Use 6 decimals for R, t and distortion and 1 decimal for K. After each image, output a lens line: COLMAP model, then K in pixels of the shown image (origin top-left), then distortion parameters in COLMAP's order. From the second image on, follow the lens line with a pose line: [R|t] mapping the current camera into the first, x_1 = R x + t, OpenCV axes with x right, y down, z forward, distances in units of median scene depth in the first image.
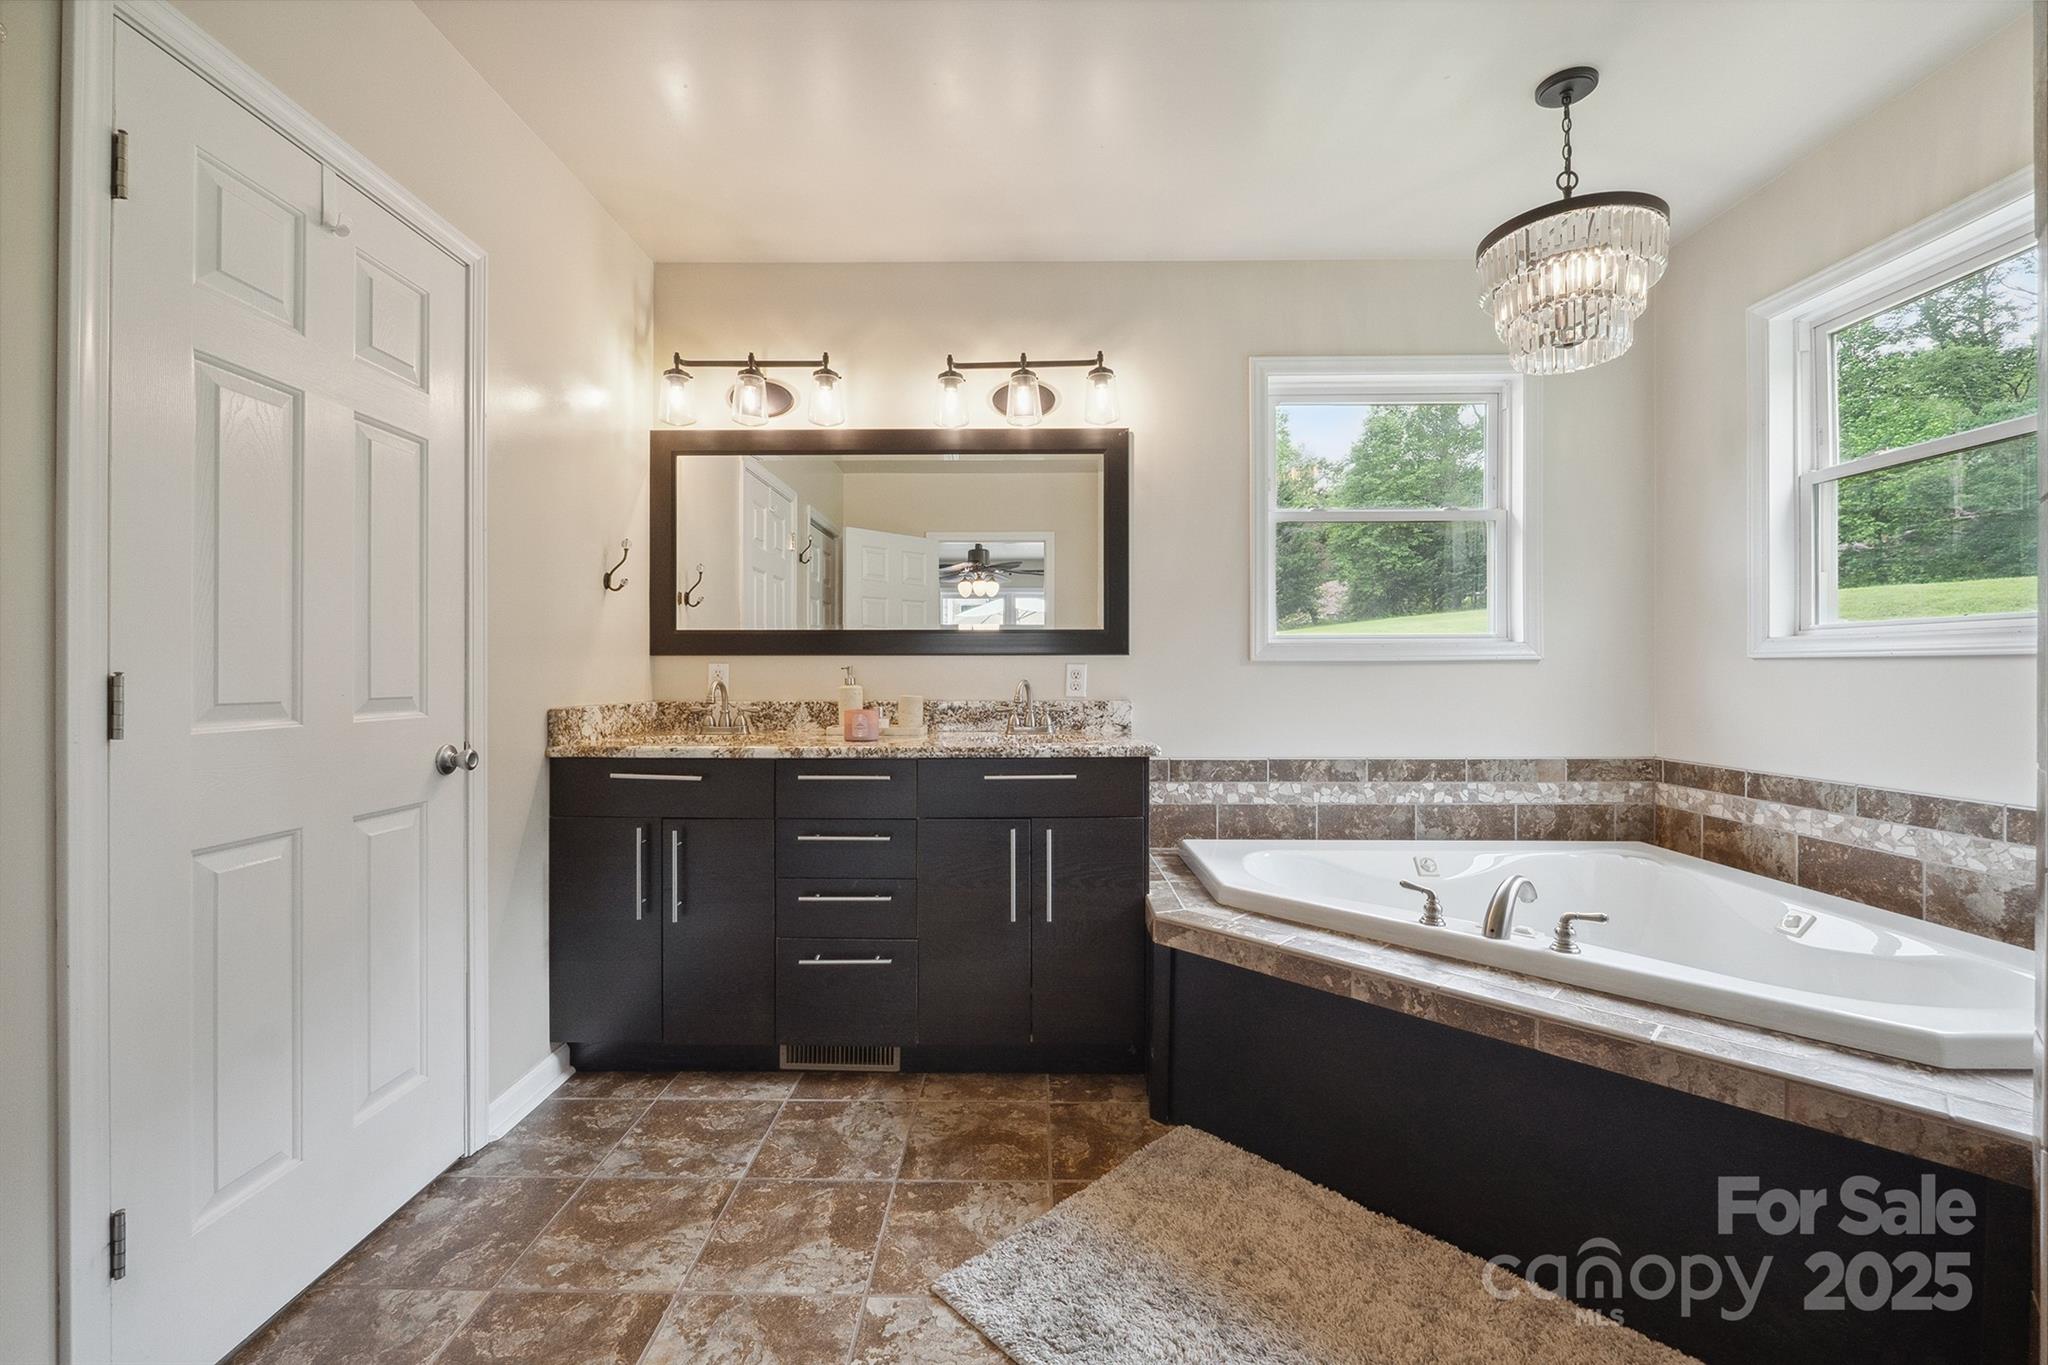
lens RADIAL K [[862.9, 0, 1026.2], [0, 862.9, 677.0], [0, 0, 1]] dist [-0.011543, 0.000266]
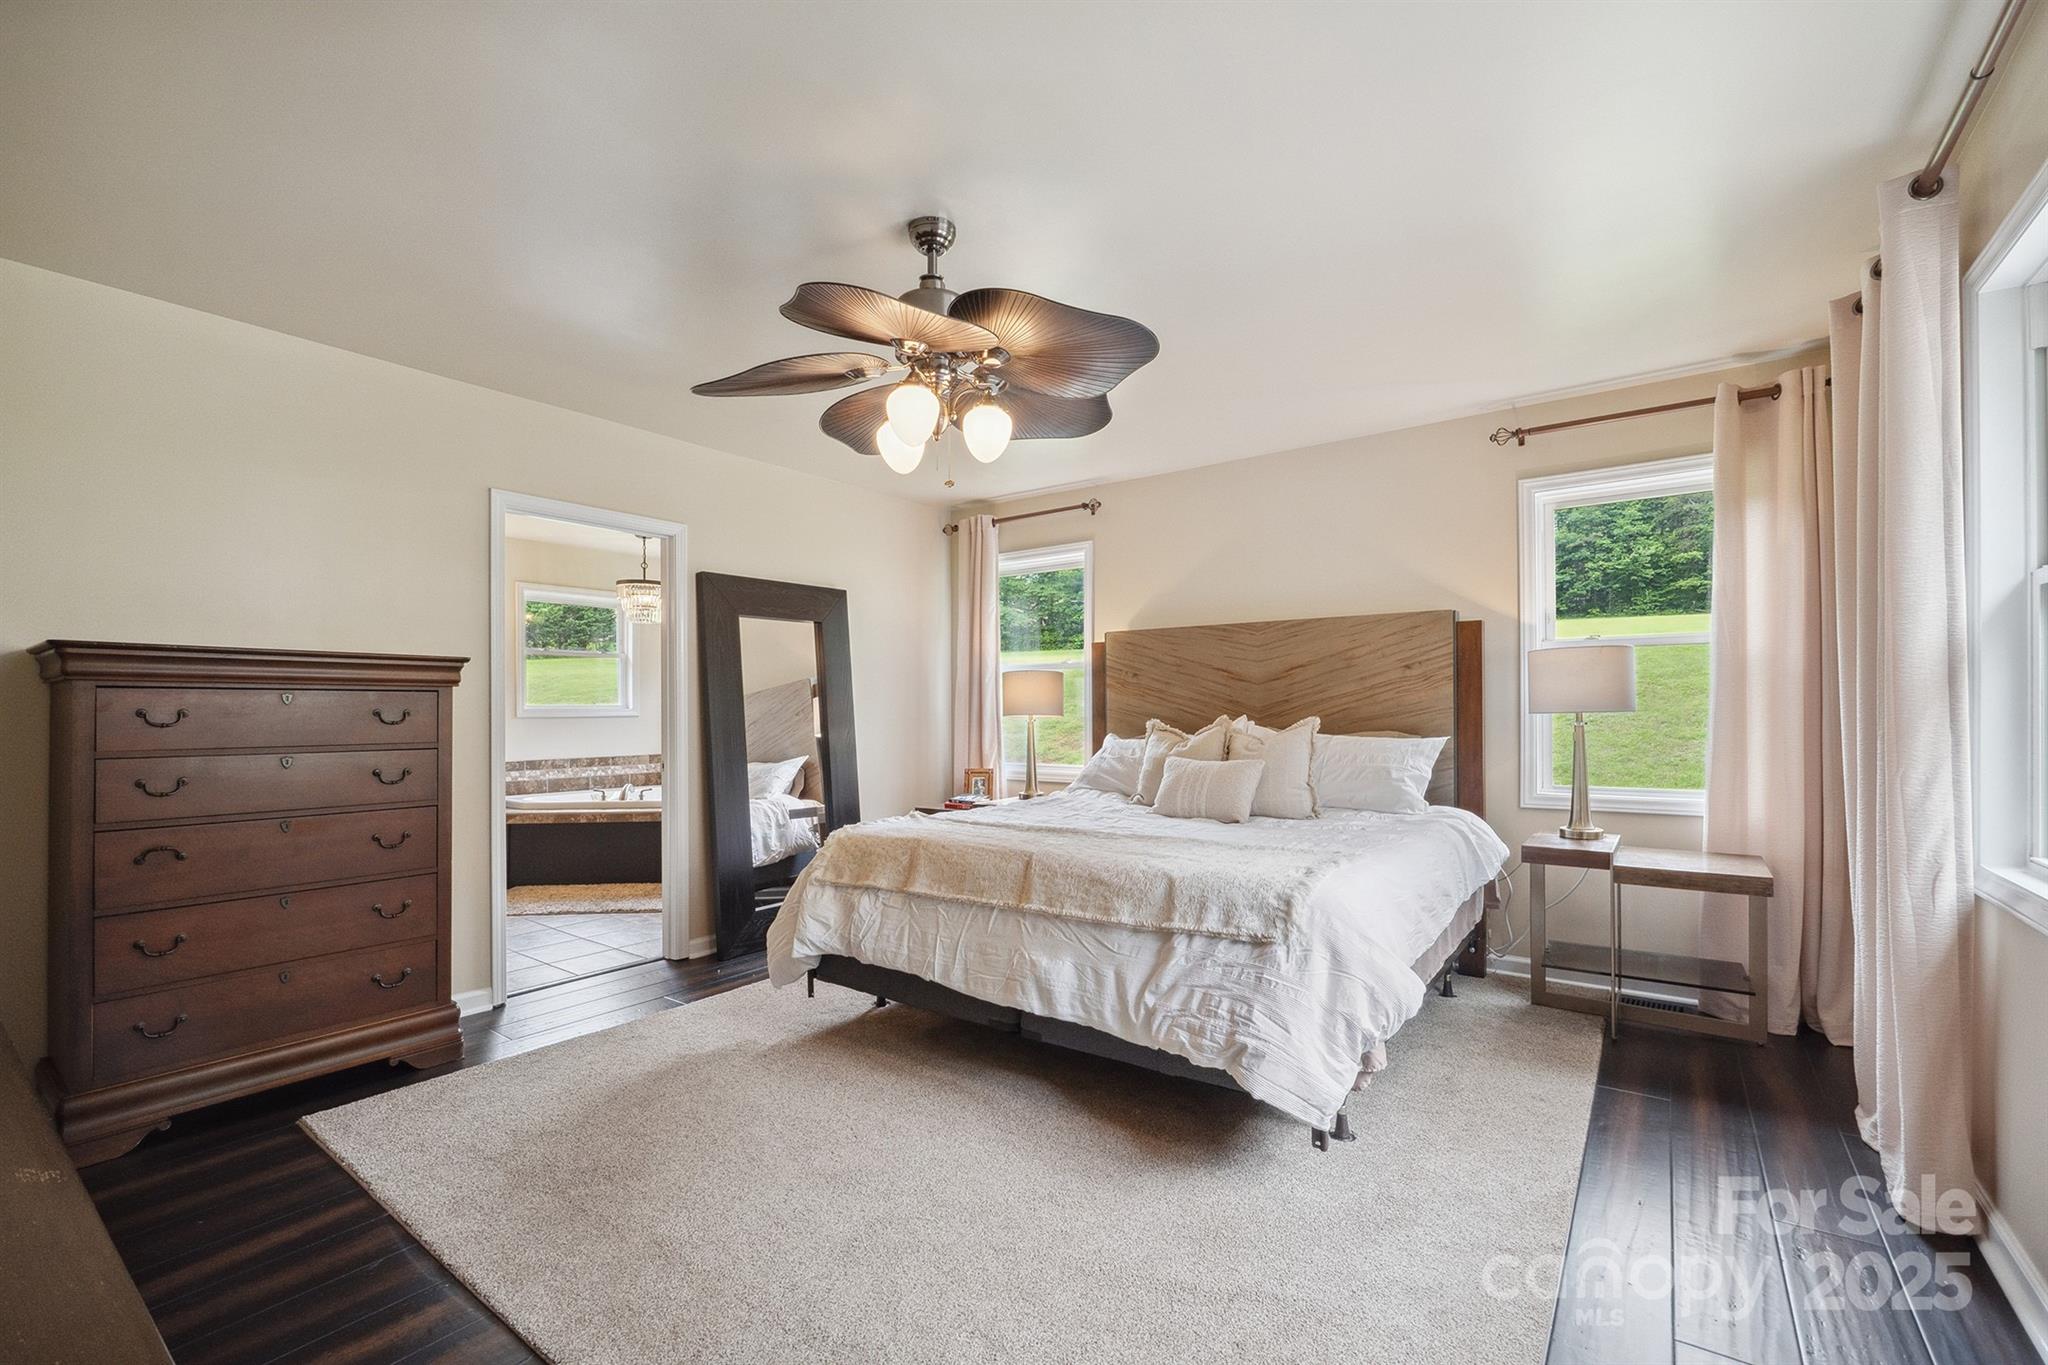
lens RADIAL K [[862.9, 0, 1018.4], [0, 862.9, 698.6], [0, 0, 1]] dist [-0.011543, 0.000266]
pose [[0.592895, 0.009355, 0.805225, -0.814956], [0.009659, 0.999778, -0.018728, -0.013490], [-0.805222, 0.018881, 0.592673, -1.465701]]
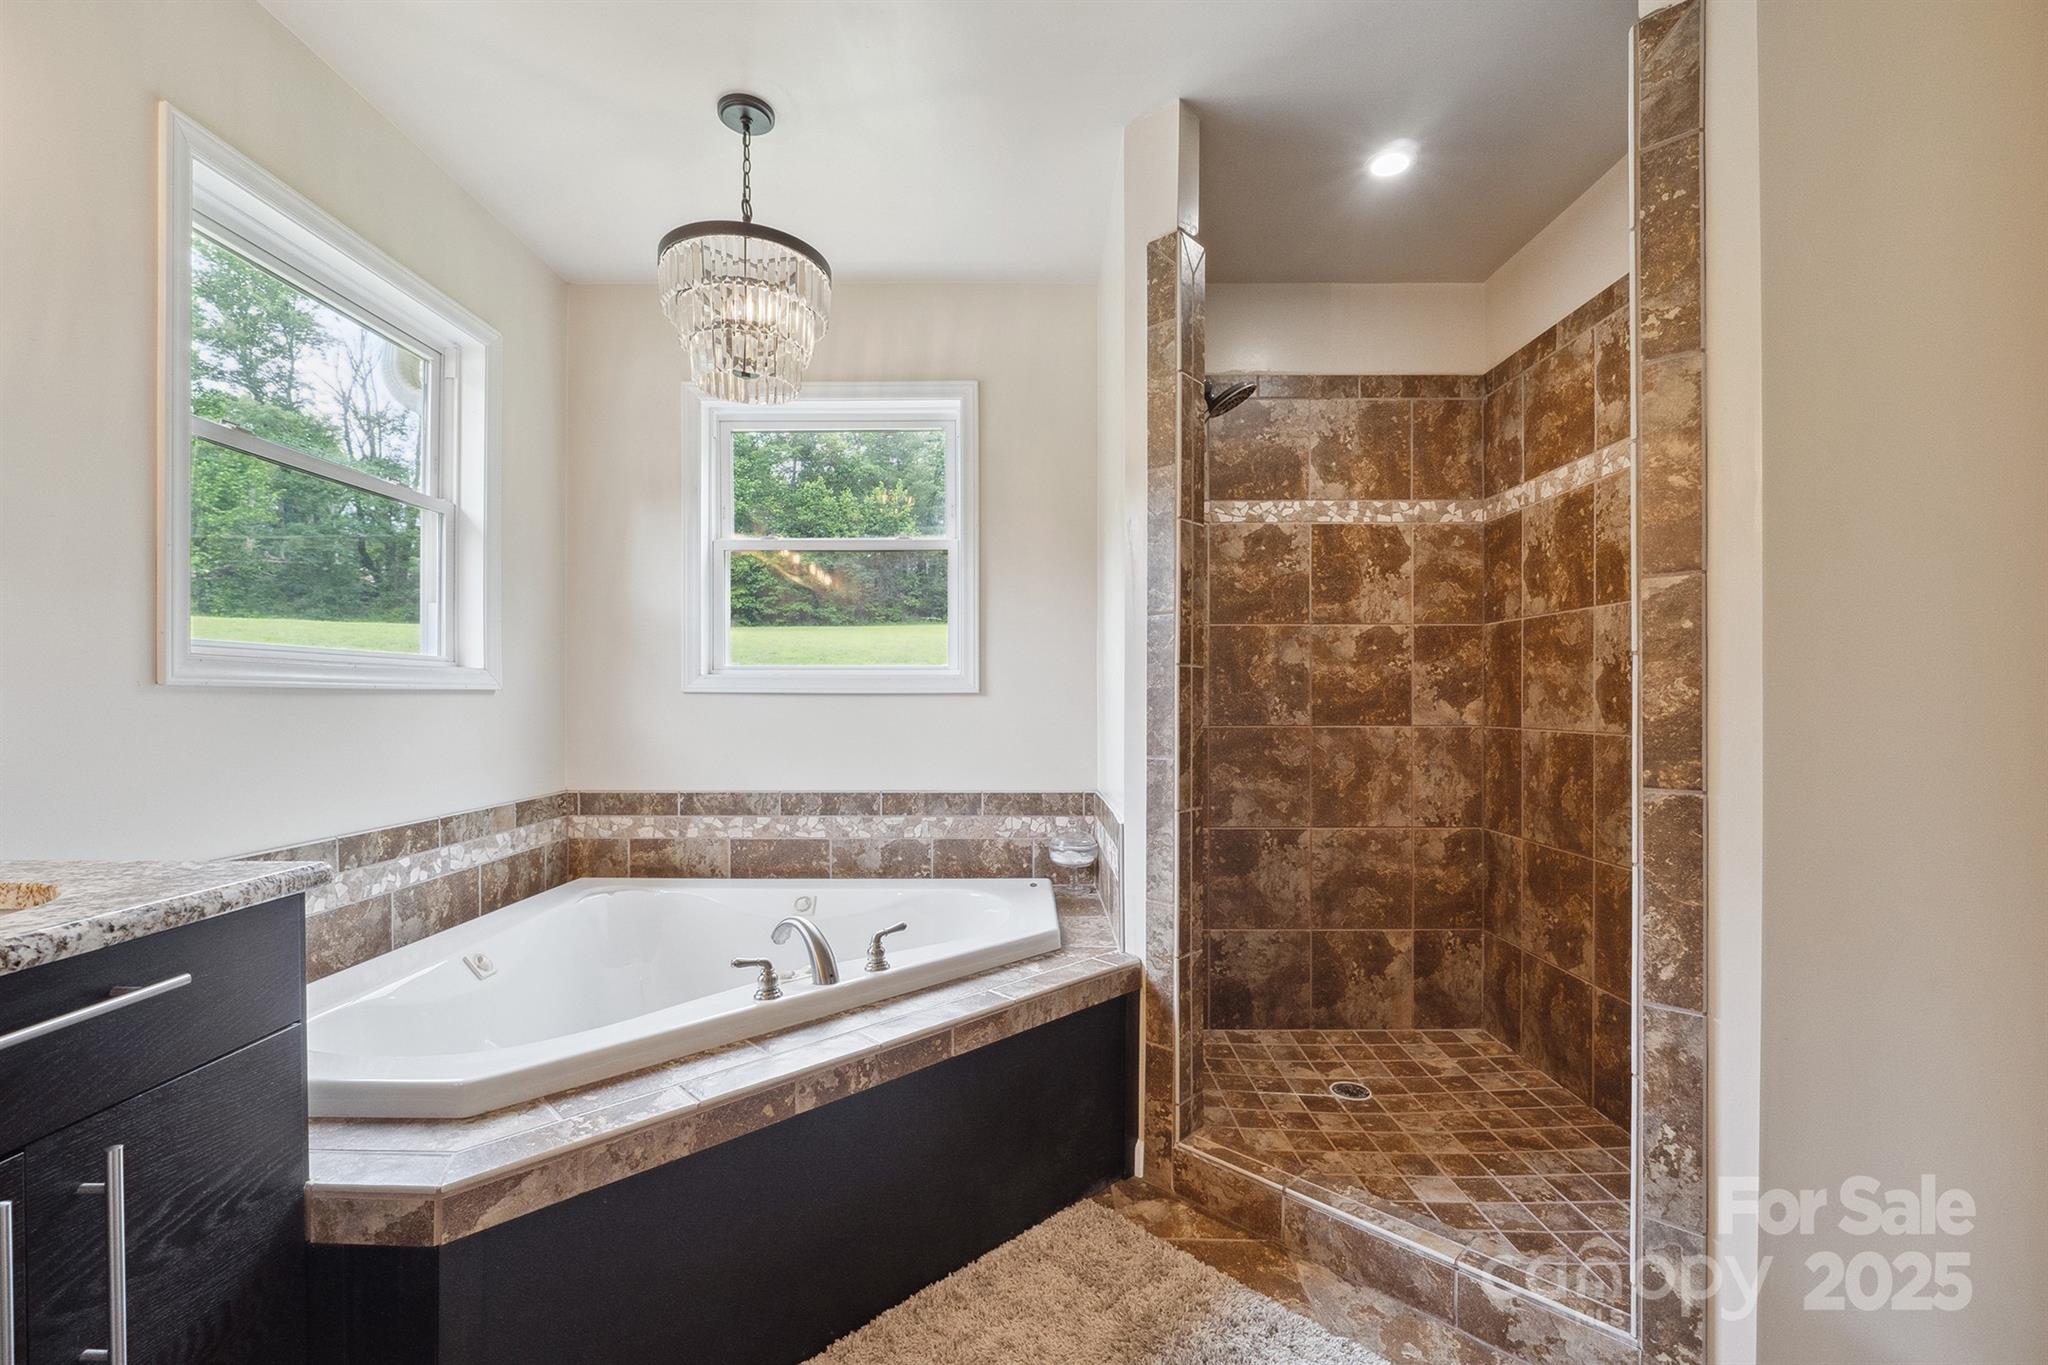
lens RADIAL K [[862.9, 0, 1024.2], [0, 862.9, 702.0], [0, 0, 1]] dist [-0.011543, 0.000266]
pose [[-0.005551, -0.000307, 0.999985, -0.270082], [0.004453, 0.999990, 0.000332, -0.006622], [-0.999975, 0.004455, -0.005549, 0.505024]]
